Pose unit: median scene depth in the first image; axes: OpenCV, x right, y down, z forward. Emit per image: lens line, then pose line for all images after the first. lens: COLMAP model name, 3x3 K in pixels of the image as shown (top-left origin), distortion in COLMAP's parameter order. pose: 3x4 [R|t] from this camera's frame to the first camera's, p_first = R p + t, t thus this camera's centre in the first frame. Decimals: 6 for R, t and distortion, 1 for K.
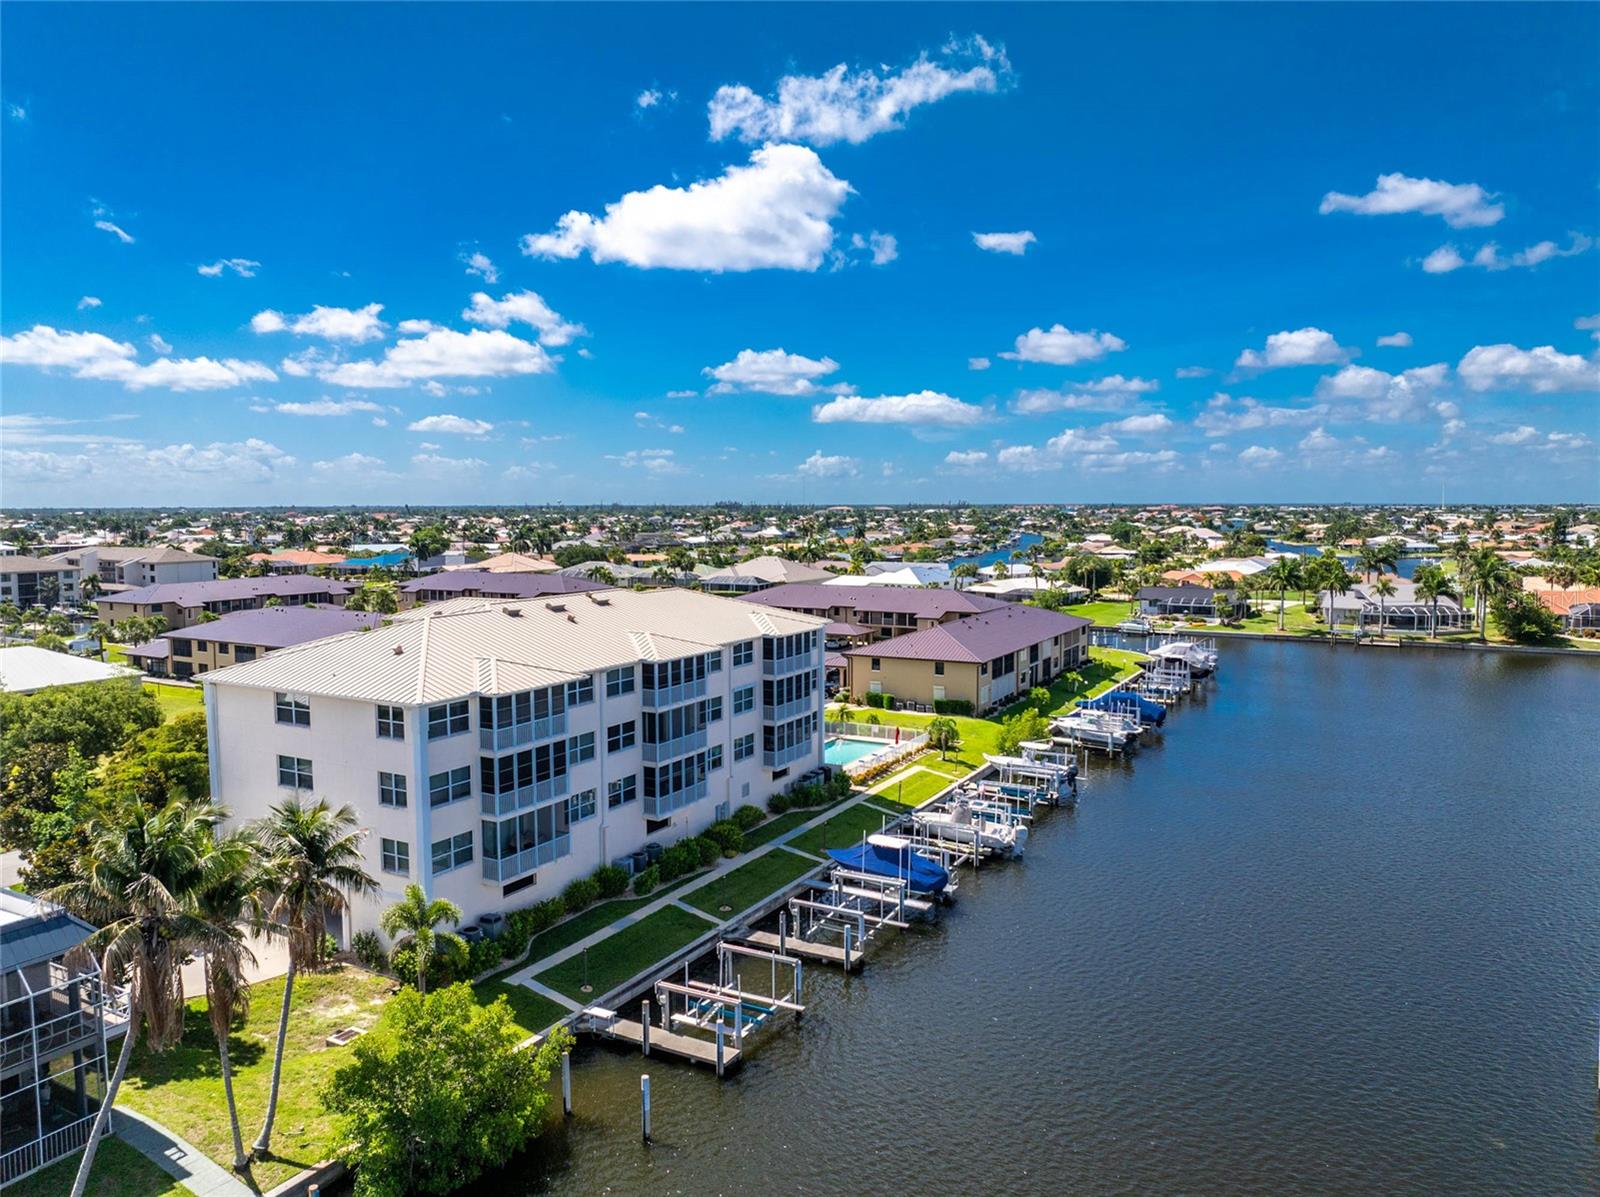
lens RADIAL K [[1122.7, 0, 808.5], [0, 1122.7, 625.3], [0, 0, 1]] dist [-0.022746, -0.028561]
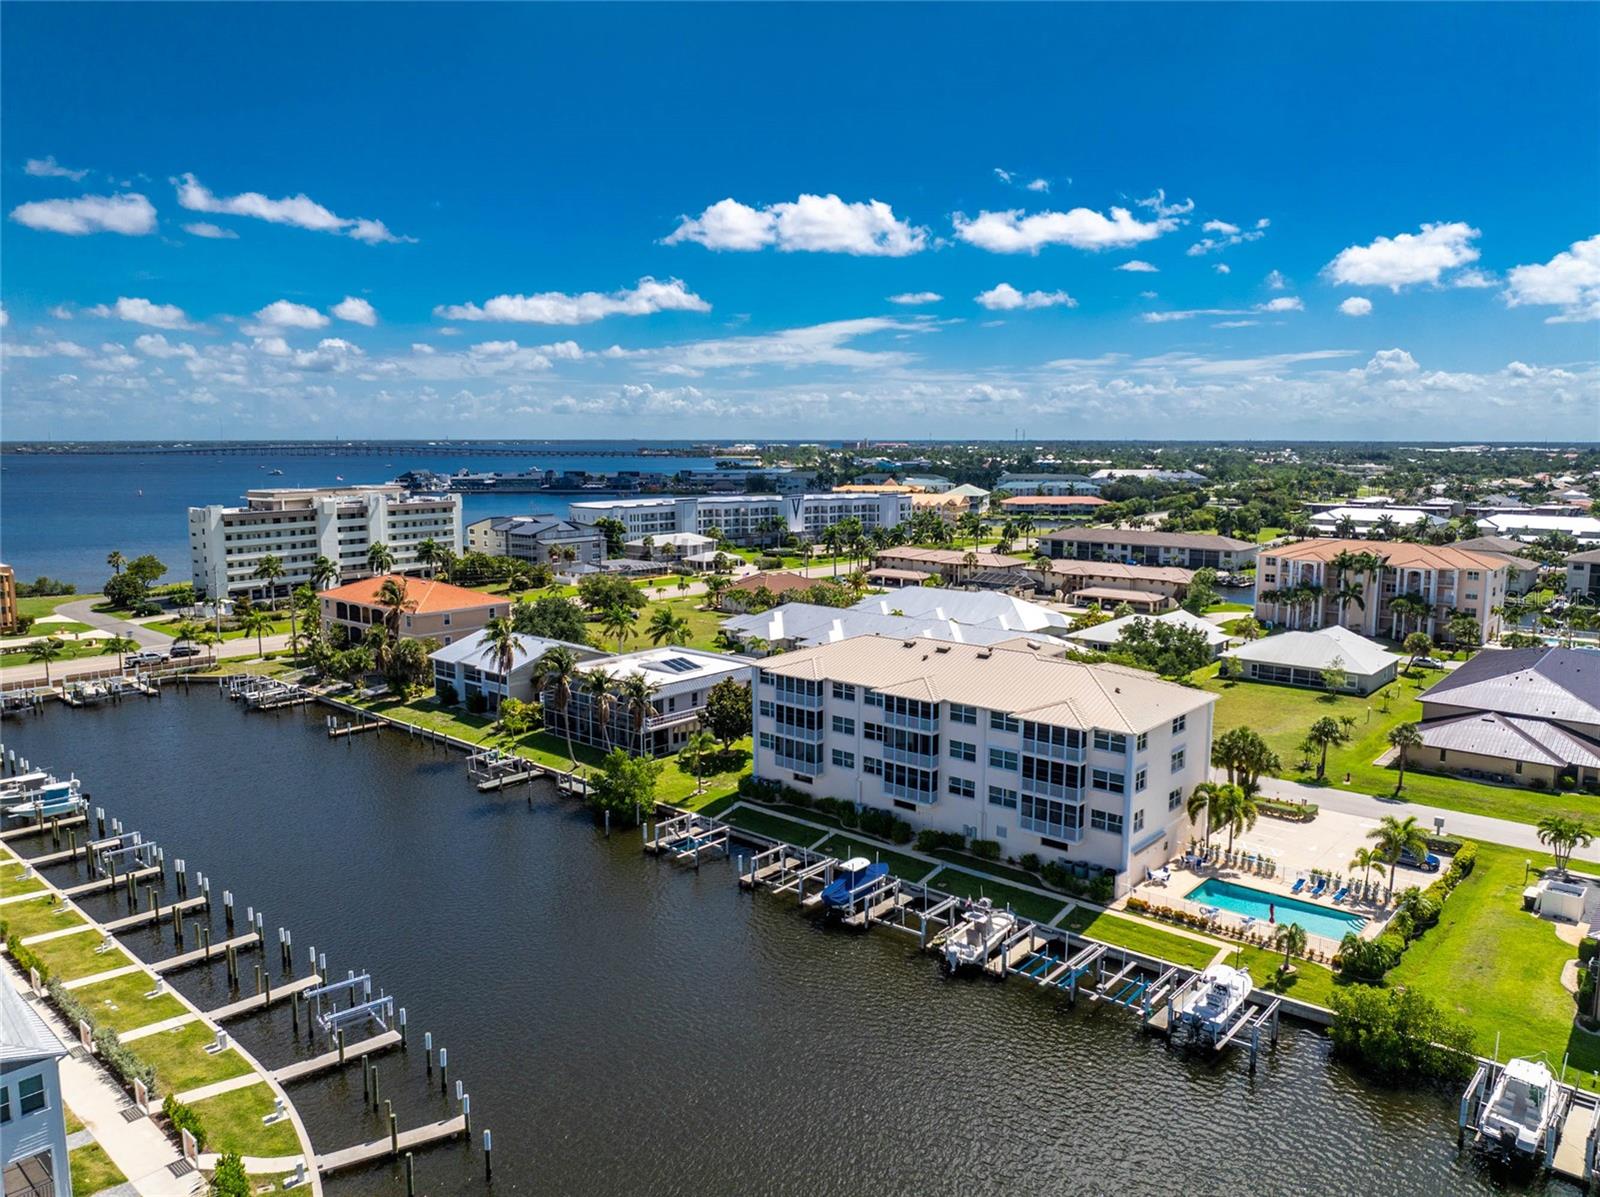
lens RADIAL K [[1122.7, 0, 799.9], [0, 1122.7, 596.7], [0, 0, 1]] dist [-0.035130, -0.005768]
pose [[-0.222792, 0.138256, -0.965012, 0.843259], [-0.104299, 0.980830, 0.164602, -0.209672], [0.969270, 0.137322, -0.204102, 0.744357]]
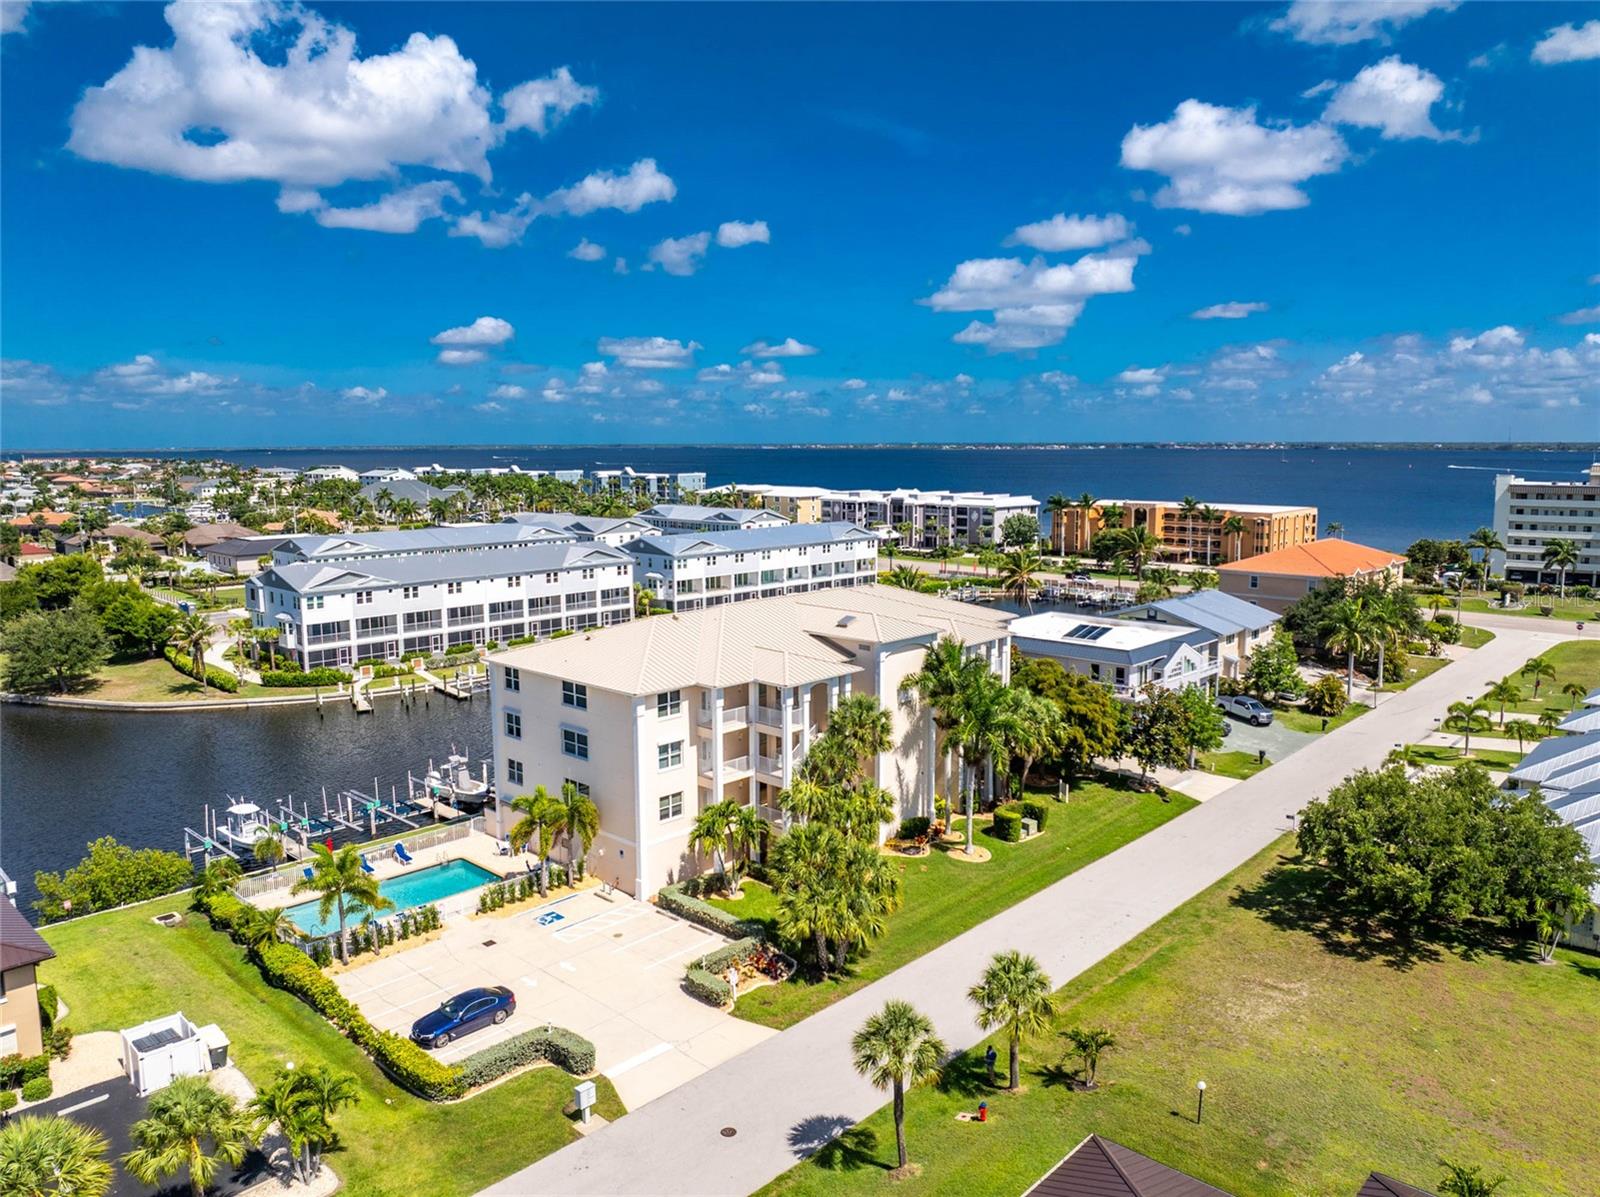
lens RADIAL K [[1127.2, 0, 804.6], [0, 1127.2, 595.2], [0, 0, 1]] dist [-0.030940, -0.010595]
pose [[-0.966274, -0.025890, 0.256210, -0.378223], [0.035786, 0.971779, 0.233164, -0.209673], [-0.255017, 0.234469, -0.938078, 1.462341]]
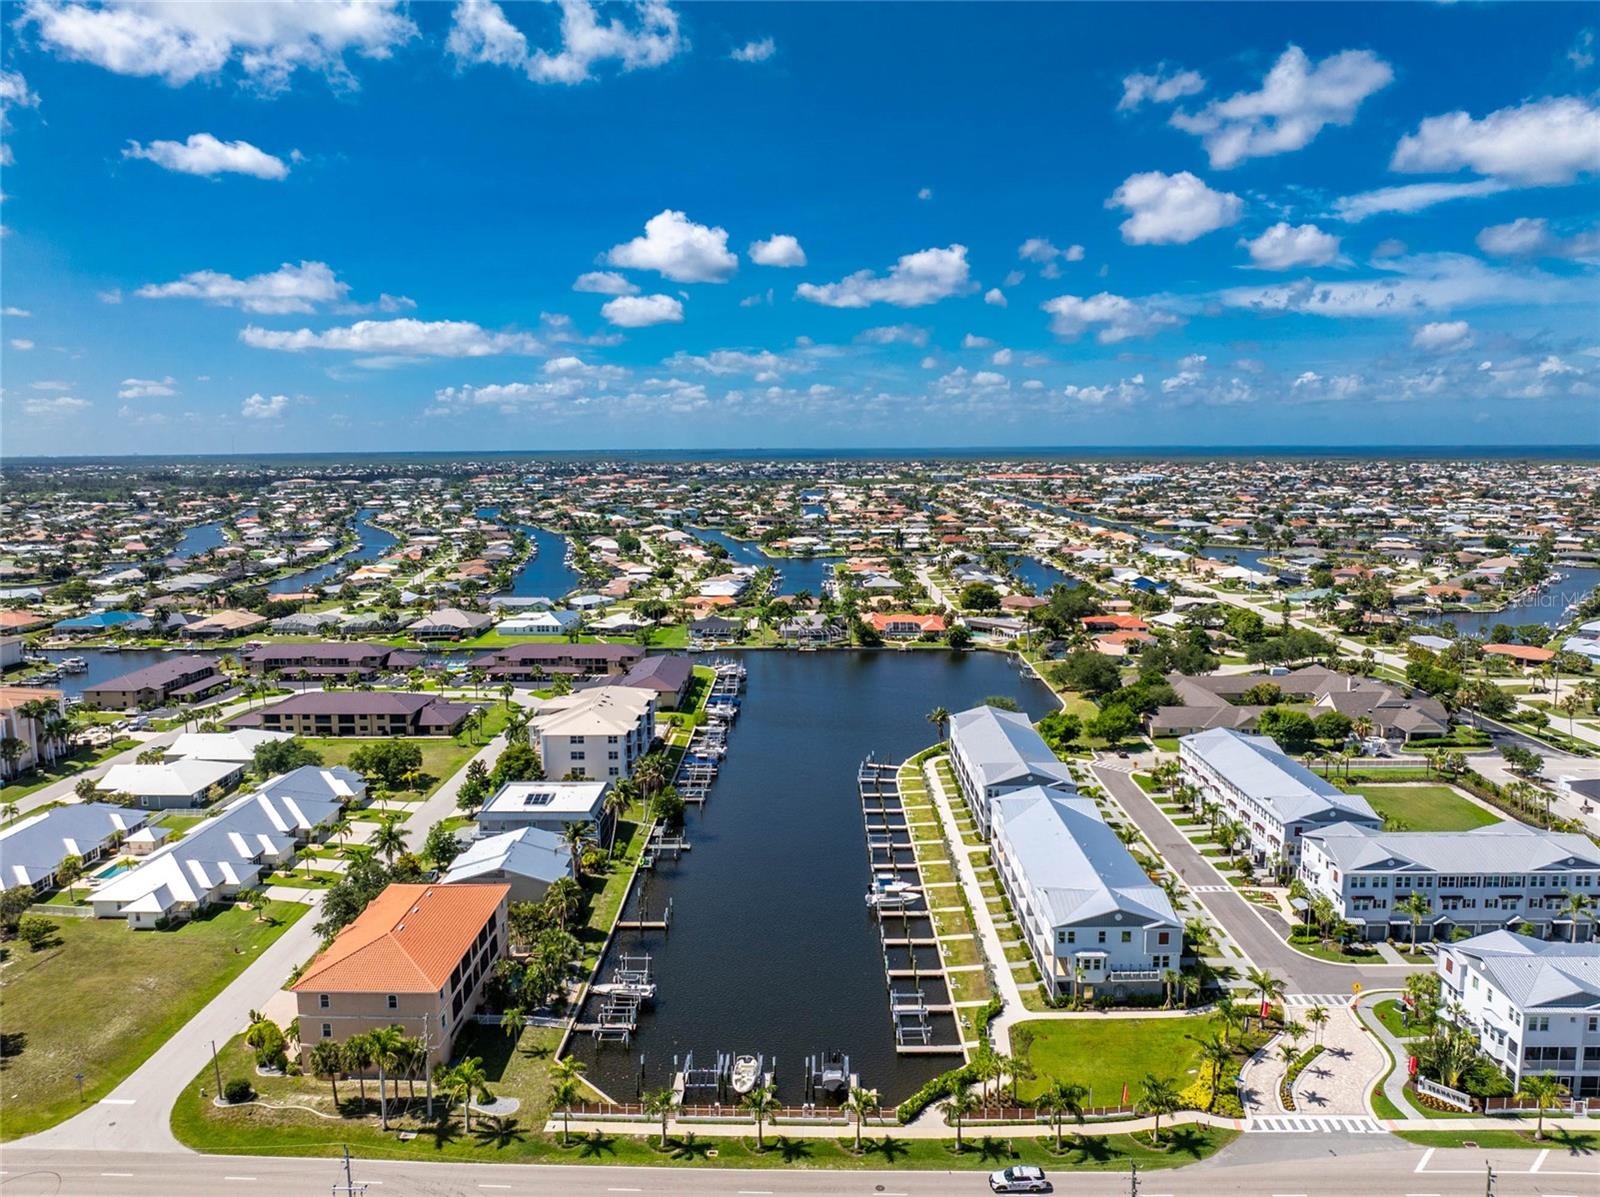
lens RADIAL K [[1126.7, 0, 802.5], [0, 1126.7, 593.8], [0, 0, 1]] dist [-0.031063, -0.008536]
pose [[0.883652, -0.065716, 0.463508, -0.849267], [0.055604, 0.997823, 0.035465, -0.291019], [-0.464830, -0.005566, 0.885383, -1.570195]]
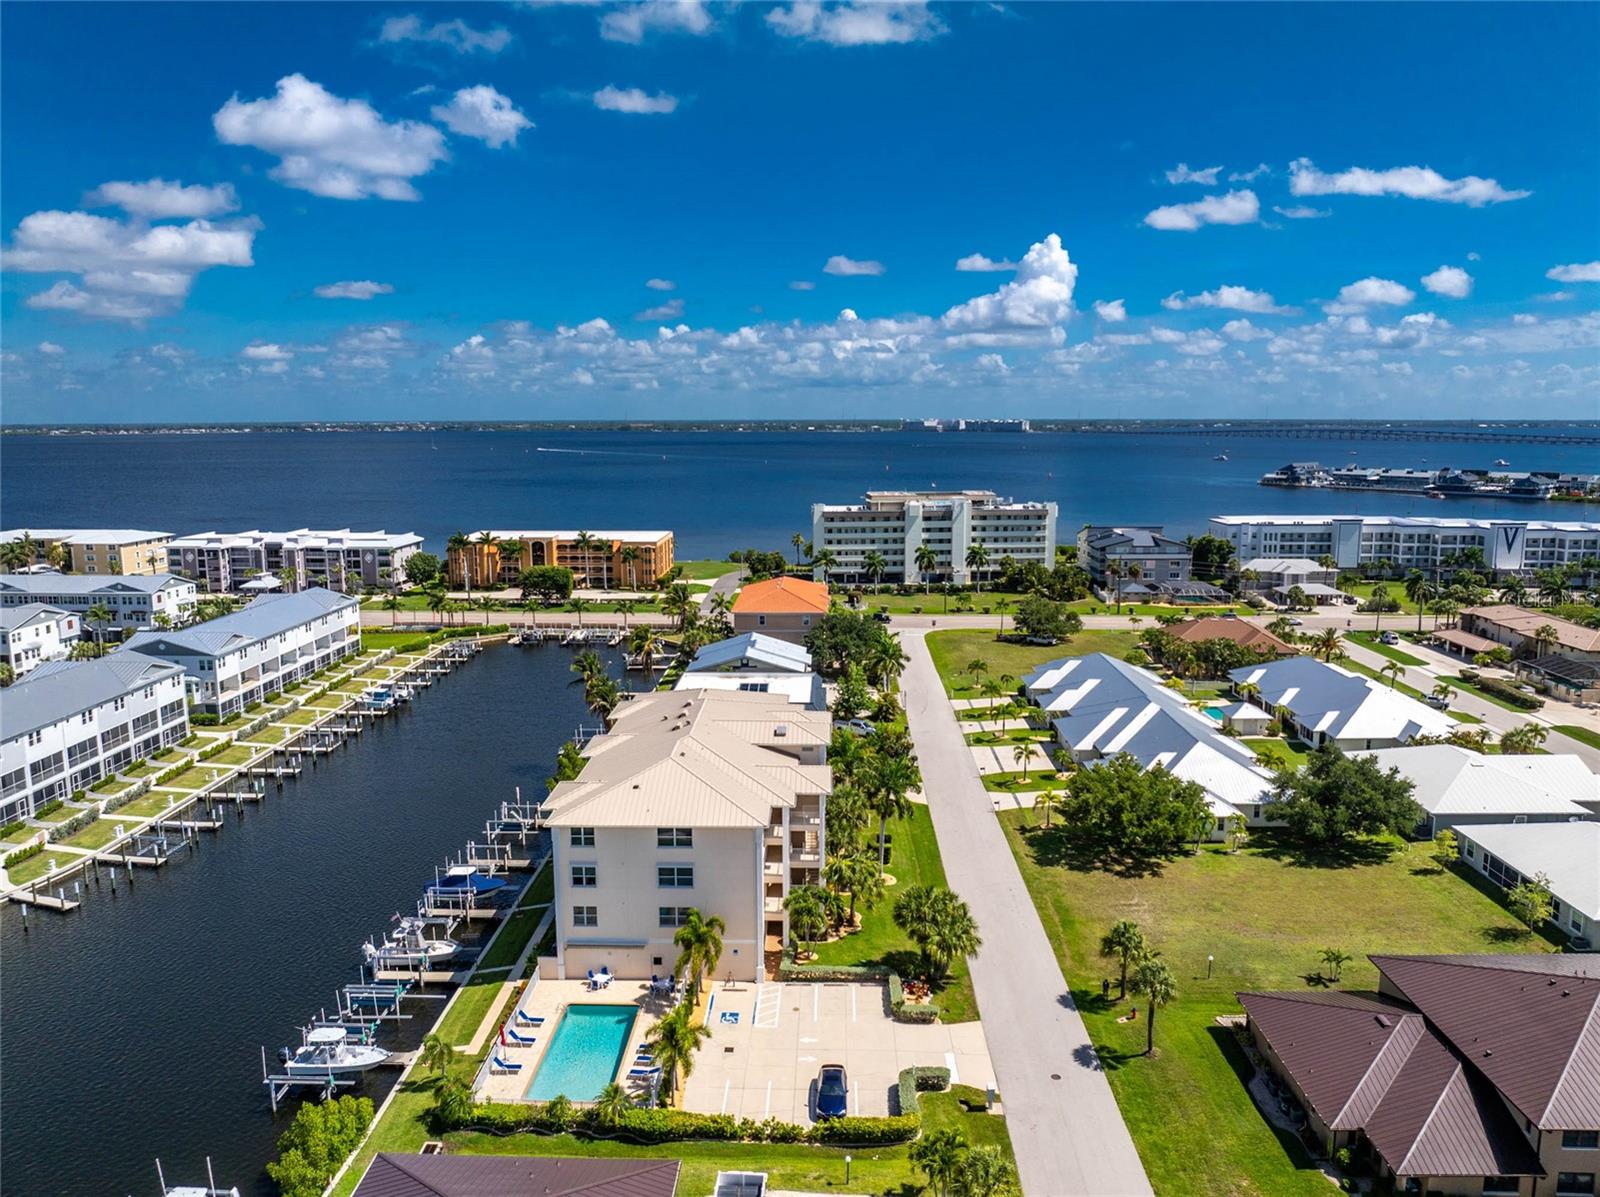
lens RADIAL K [[1120.5, 0, 804.2], [0, 1120.5, 595.2], [0, 0, 1]] dist [-0.034085, -0.003916]
pose [[-0.892719, 0.076291, -0.444109, 0.198887], [-0.041603, 0.967401, 0.249810, -0.378486], [0.448690, 0.241486, -0.860443, 1.578023]]
